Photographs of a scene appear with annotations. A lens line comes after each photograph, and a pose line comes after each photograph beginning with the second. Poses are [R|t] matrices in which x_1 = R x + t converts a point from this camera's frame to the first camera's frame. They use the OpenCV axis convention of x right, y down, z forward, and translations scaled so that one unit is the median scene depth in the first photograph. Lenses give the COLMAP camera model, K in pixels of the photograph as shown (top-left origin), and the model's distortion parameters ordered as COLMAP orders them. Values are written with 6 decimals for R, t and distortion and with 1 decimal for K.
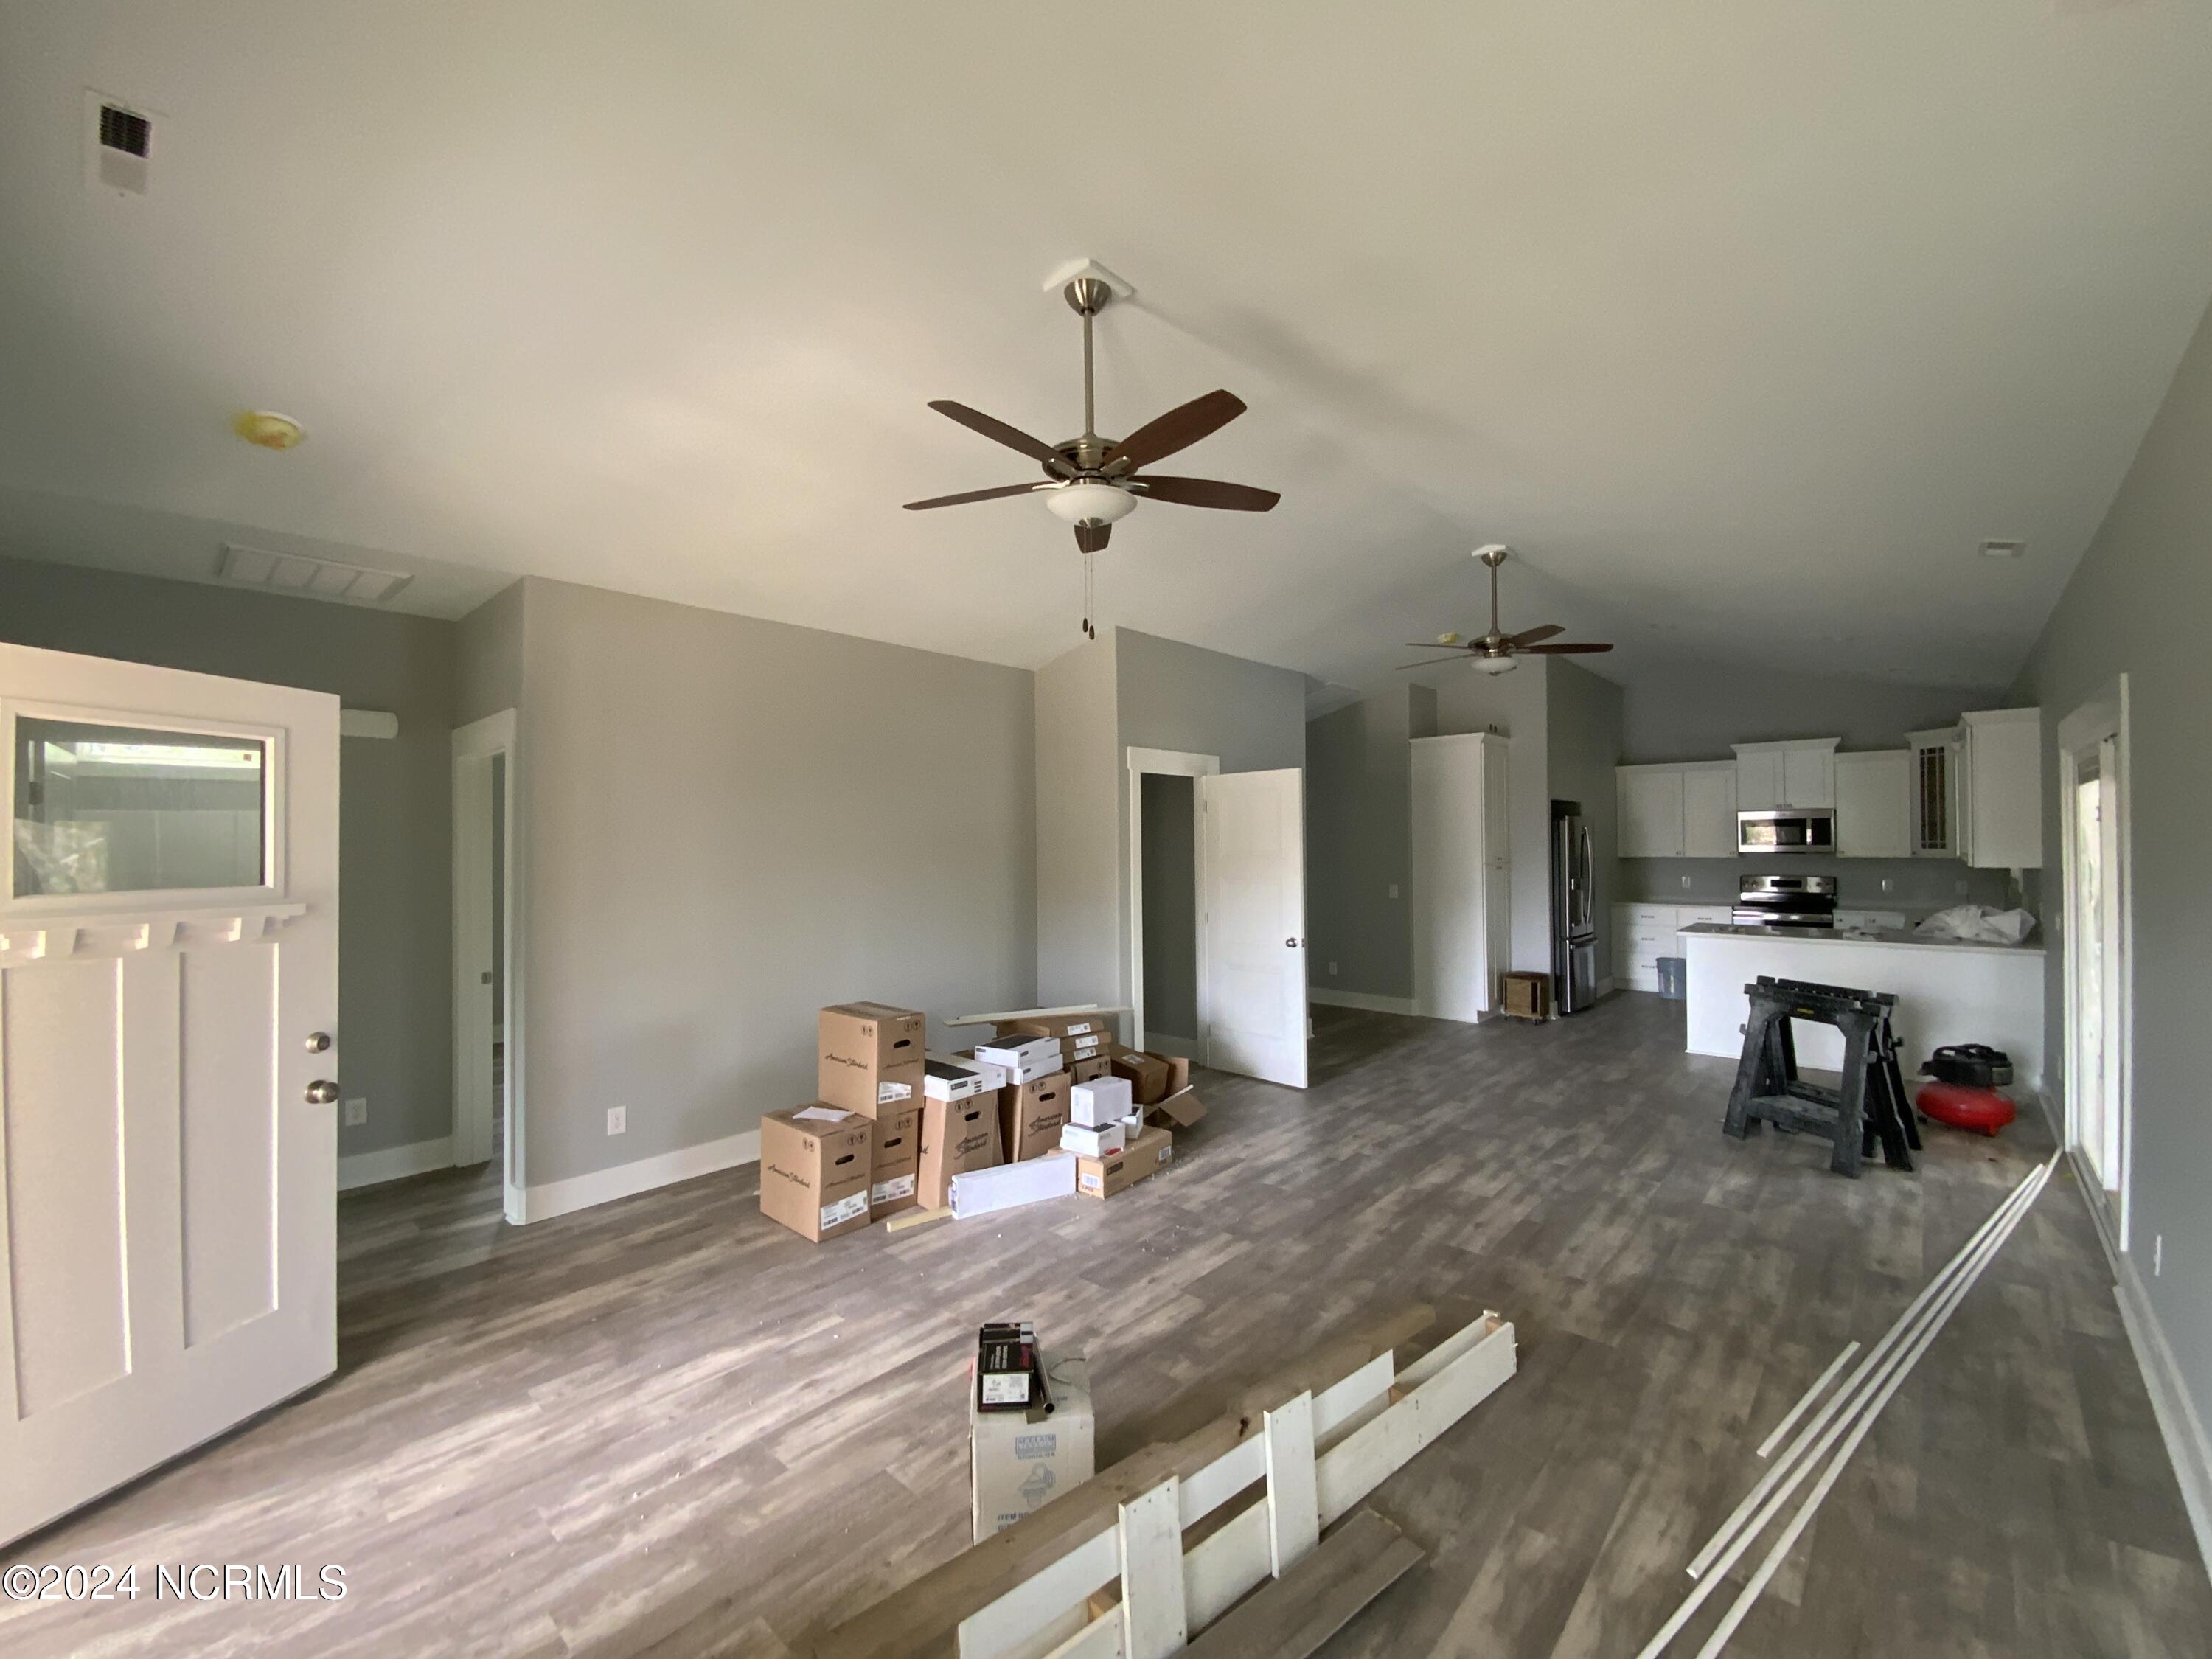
lens RADIAL K [[889.0, 0, 1112.0], [0, 889.0, 832.3], [0, 0, 1]] dist [0.027525, -0.020270]
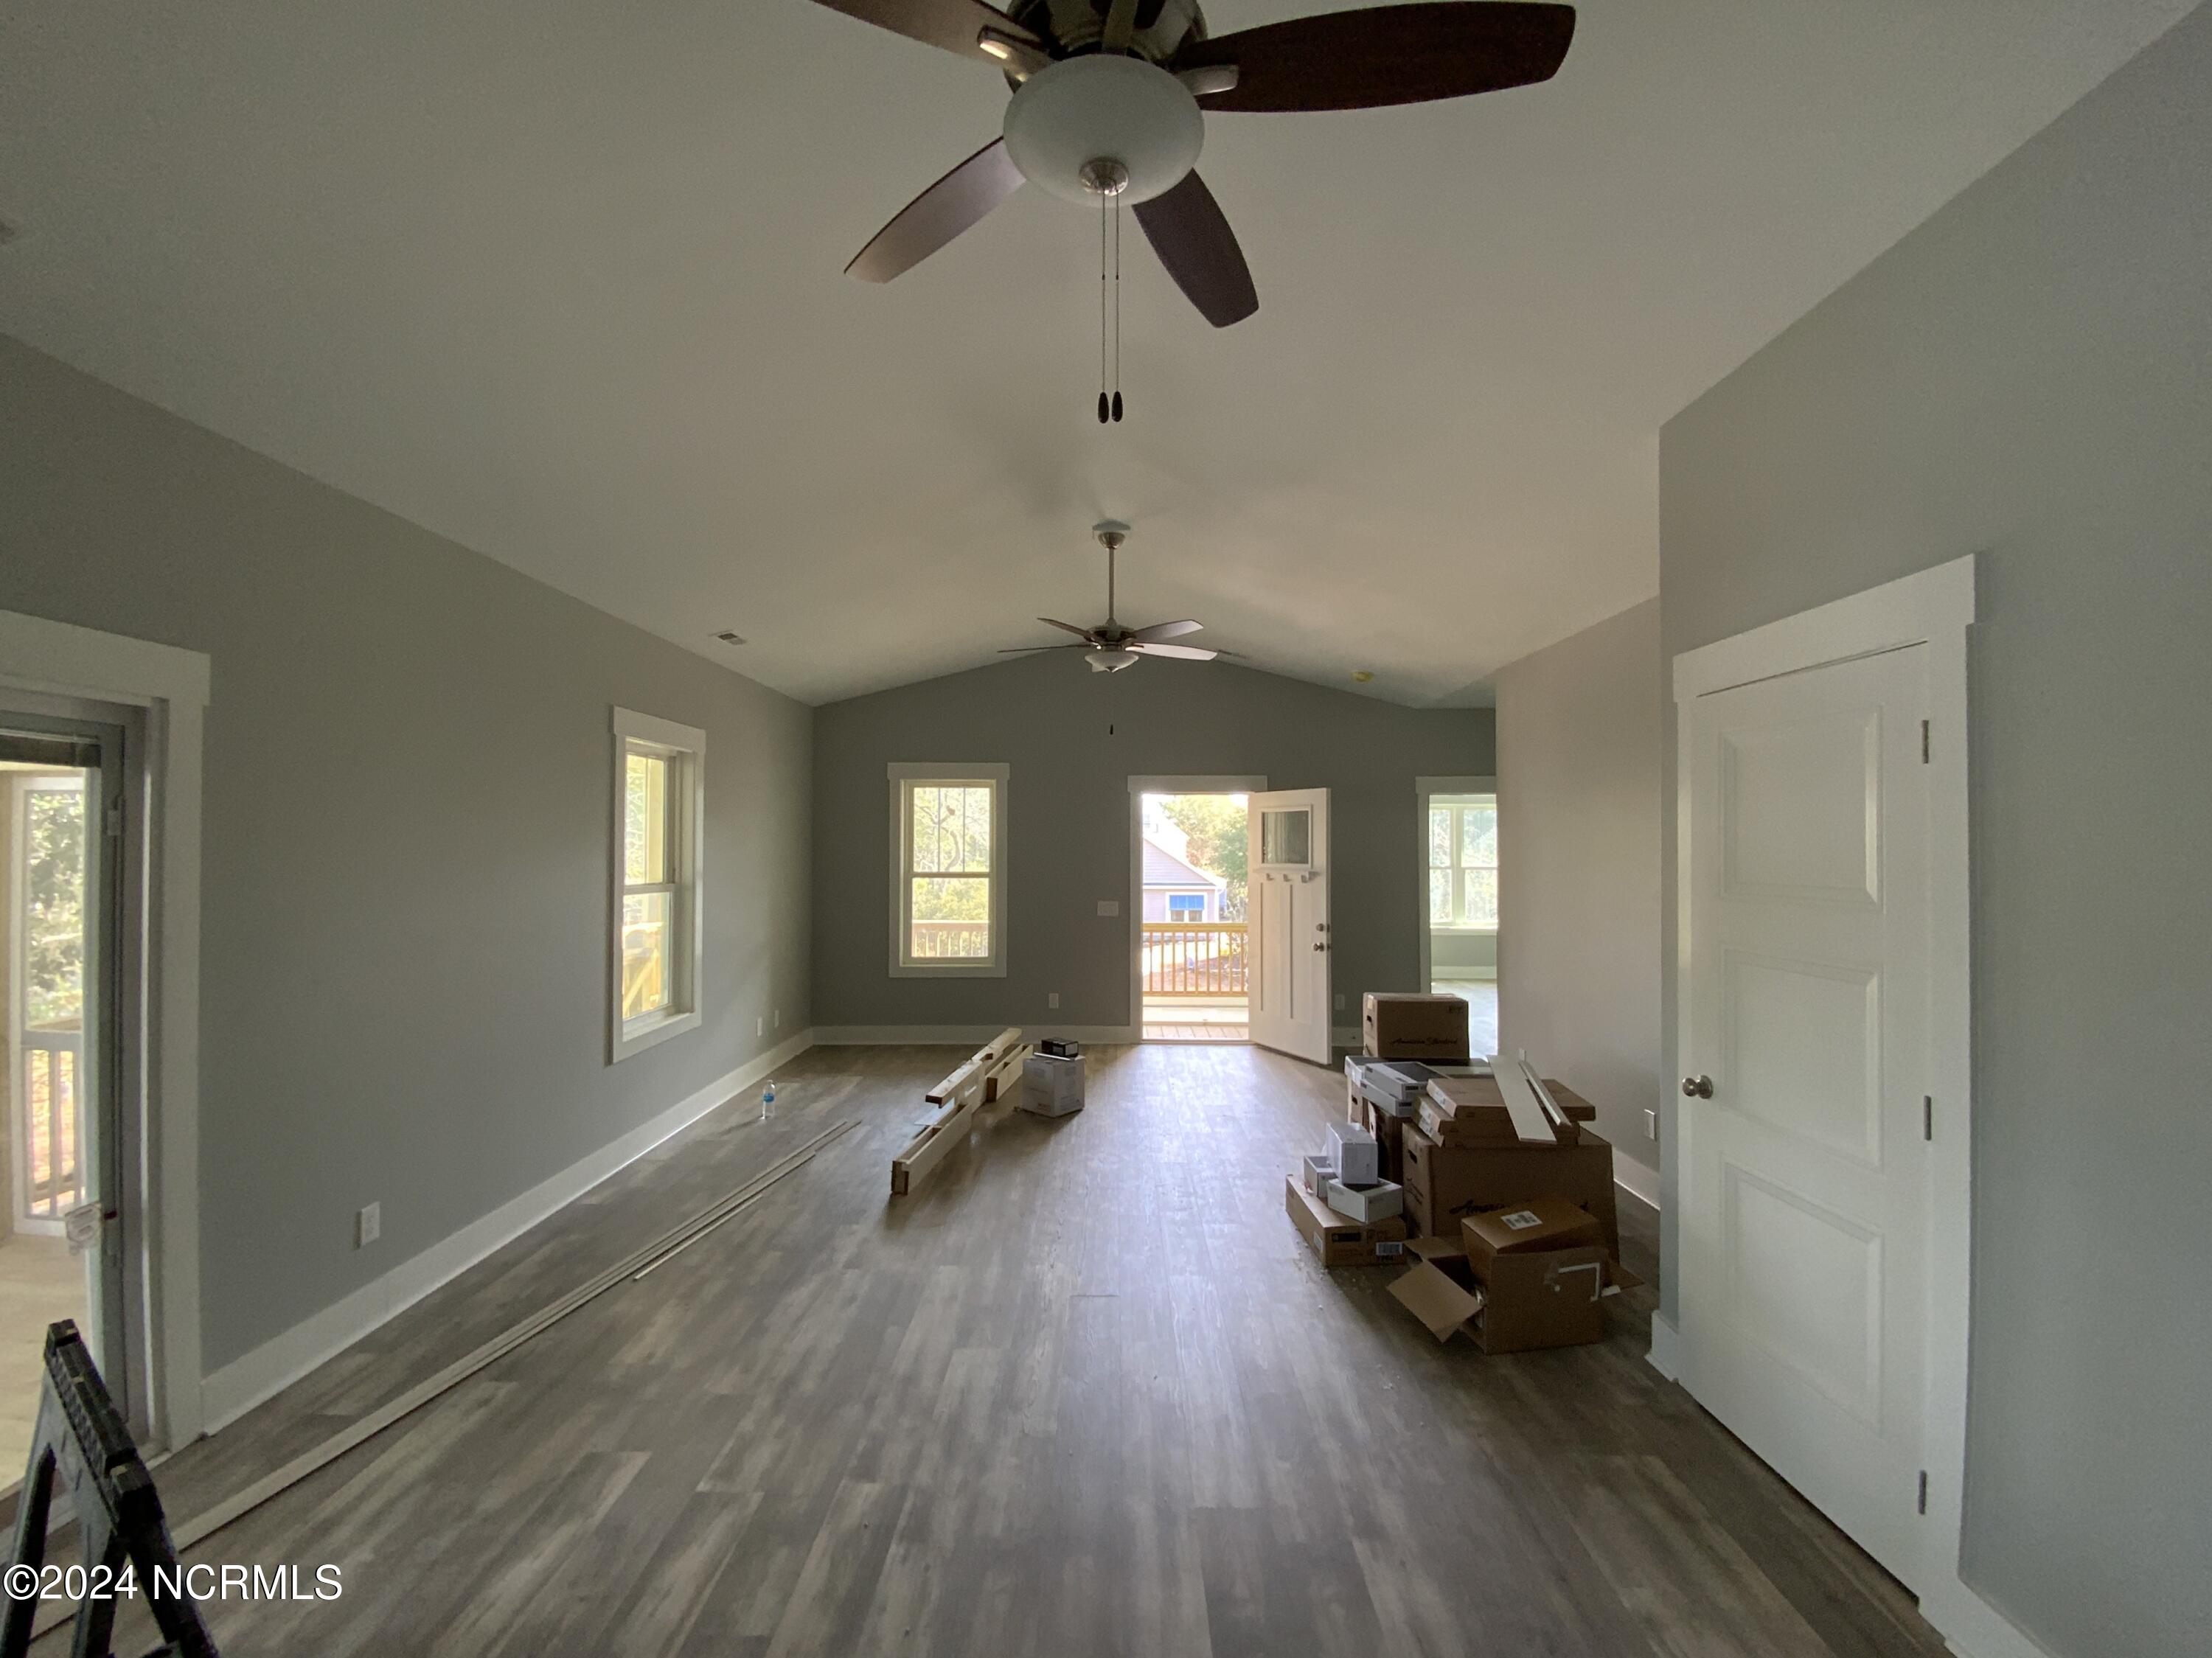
lens RADIAL K [[917.9, 0, 1110.0], [0, 917.9, 828.8], [0, 0, 1]] dist [0.033308, -0.023173]
pose [[-0.744637, -0.003604, -0.667460, 0.818960], [0.017538, 0.999534, -0.024964, 0.008893], [0.667239, -0.030295, -0.744227, 1.630663]]
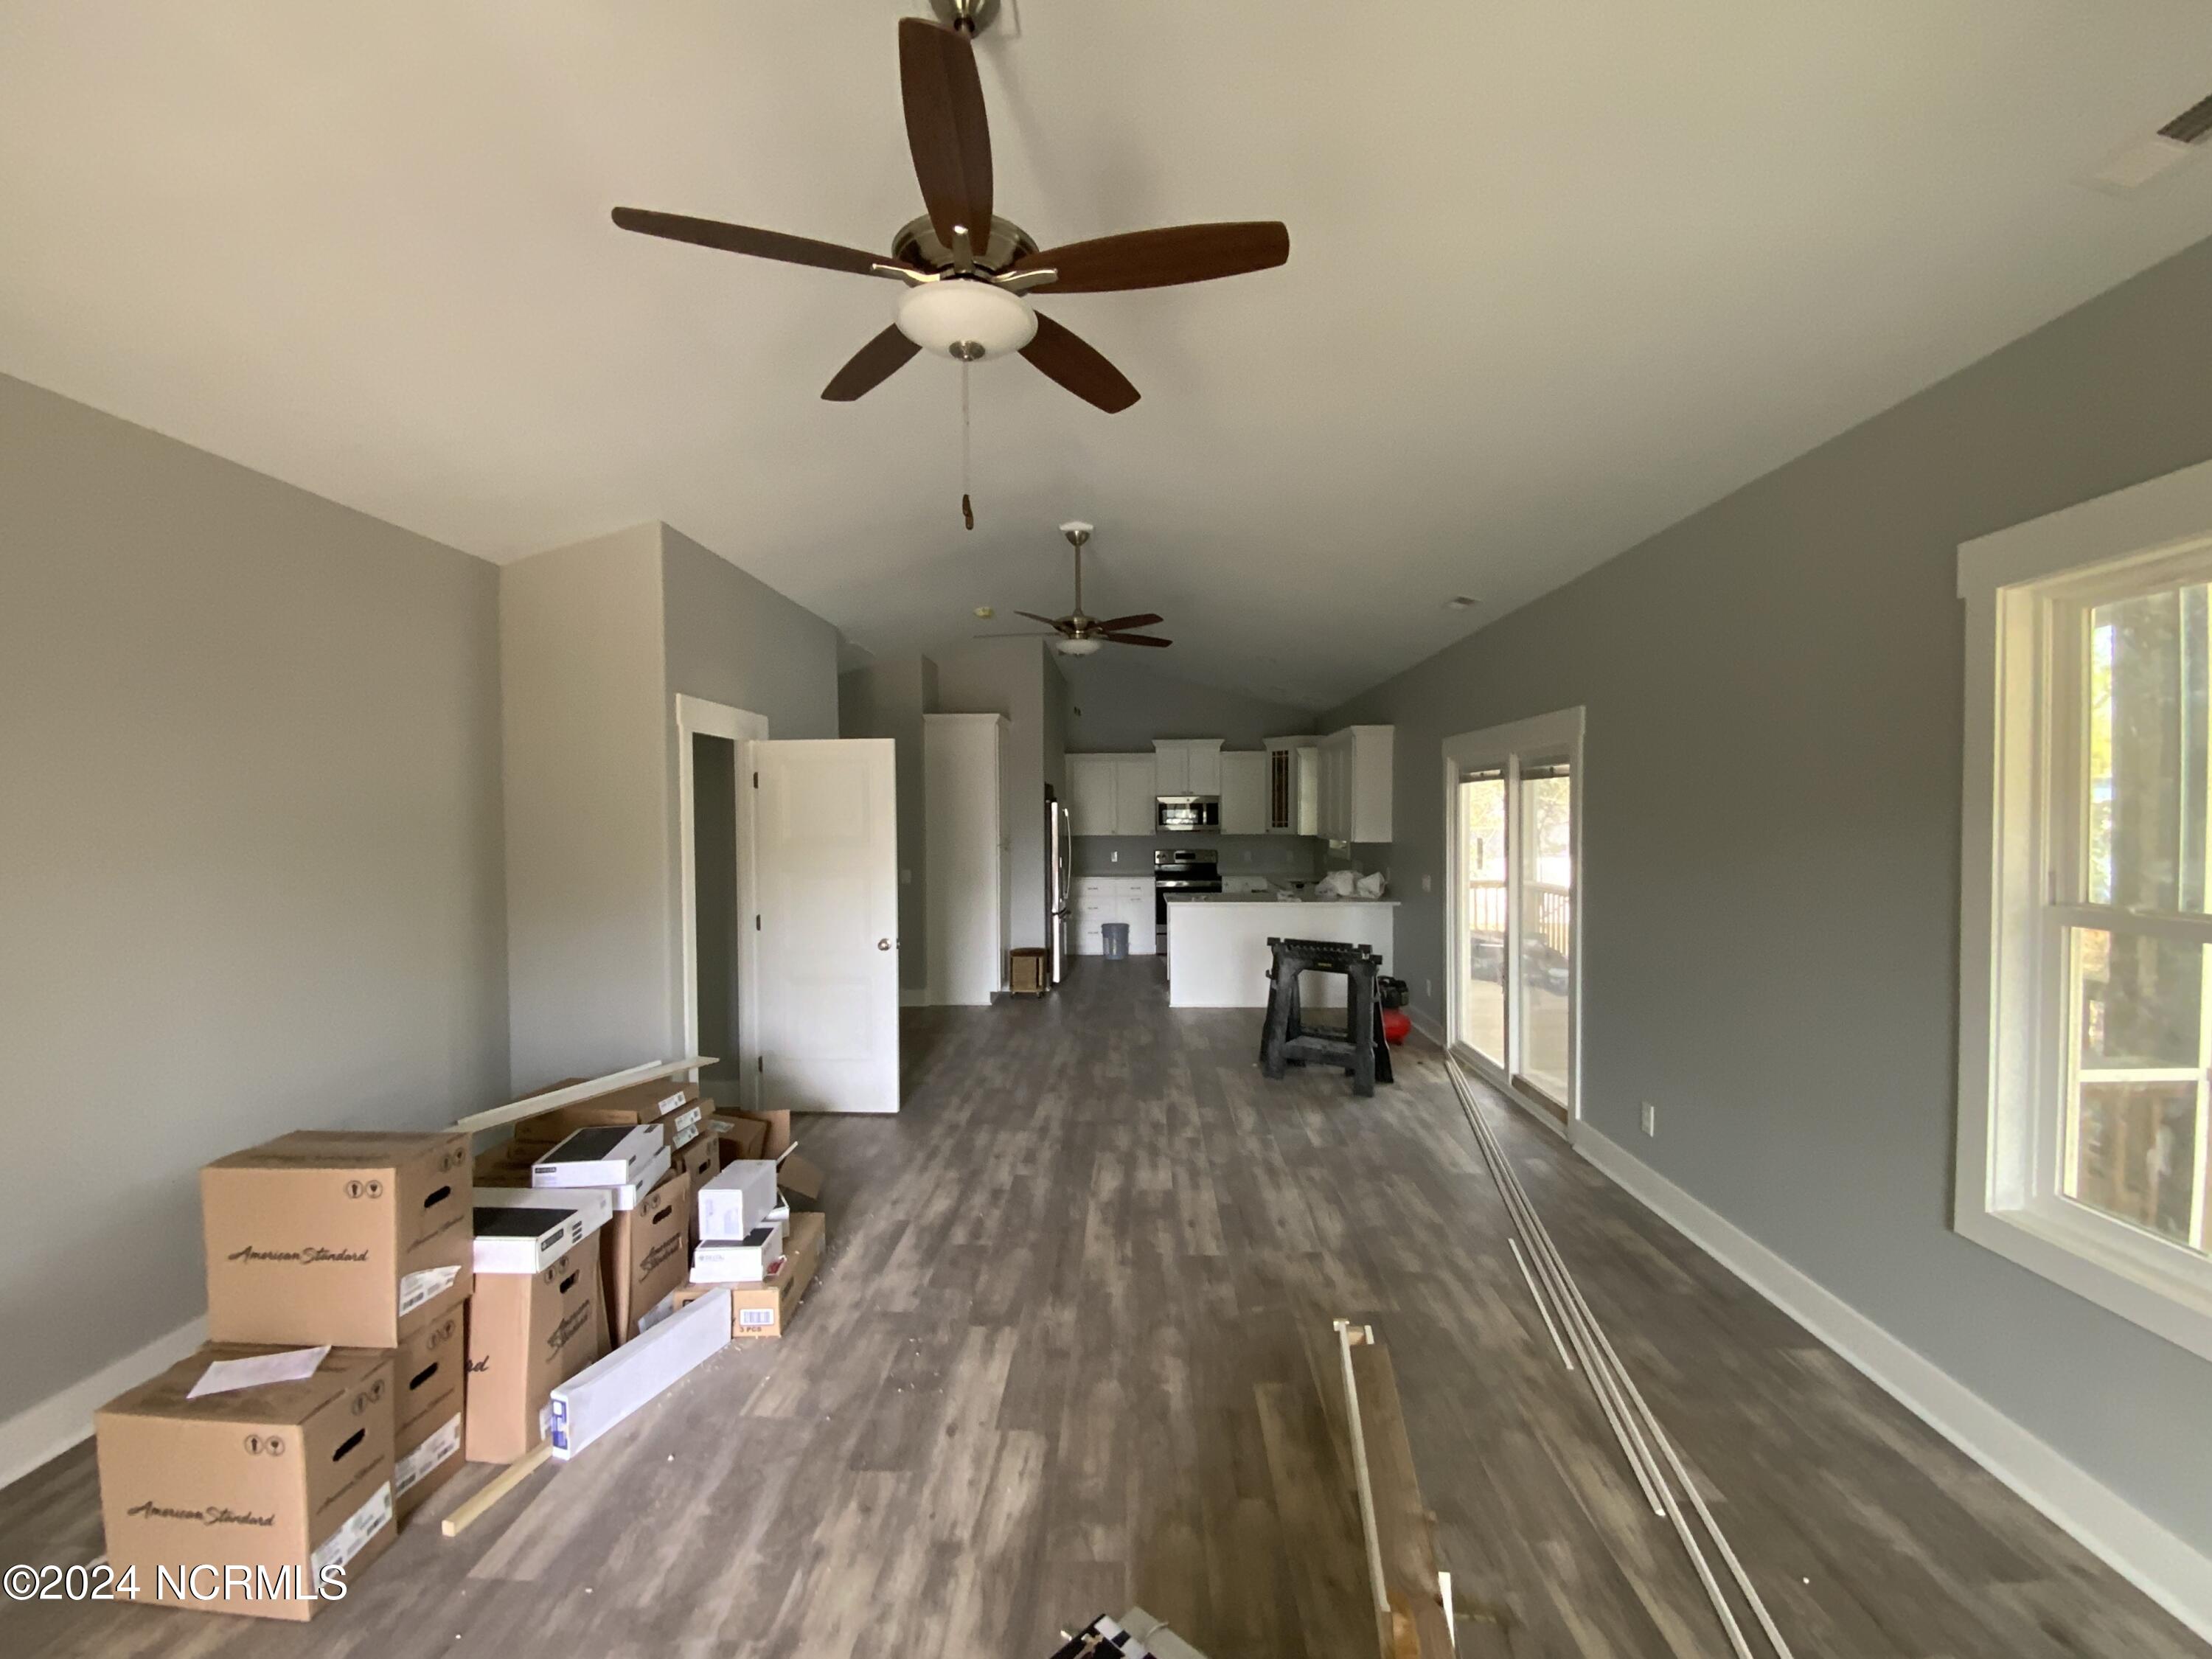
lens RADIAL K [[908.2, 0, 1103.4], [0, 908.2, 832.2], [0, 0, 1]] dist [0.028132, -0.022100]
pose [[0.766207, -0.008744, 0.642534, -0.273077], [-0.008715, 0.999674, 0.023997, -0.008393], [-0.642534, -0.023986, 0.765881, 0.286071]]
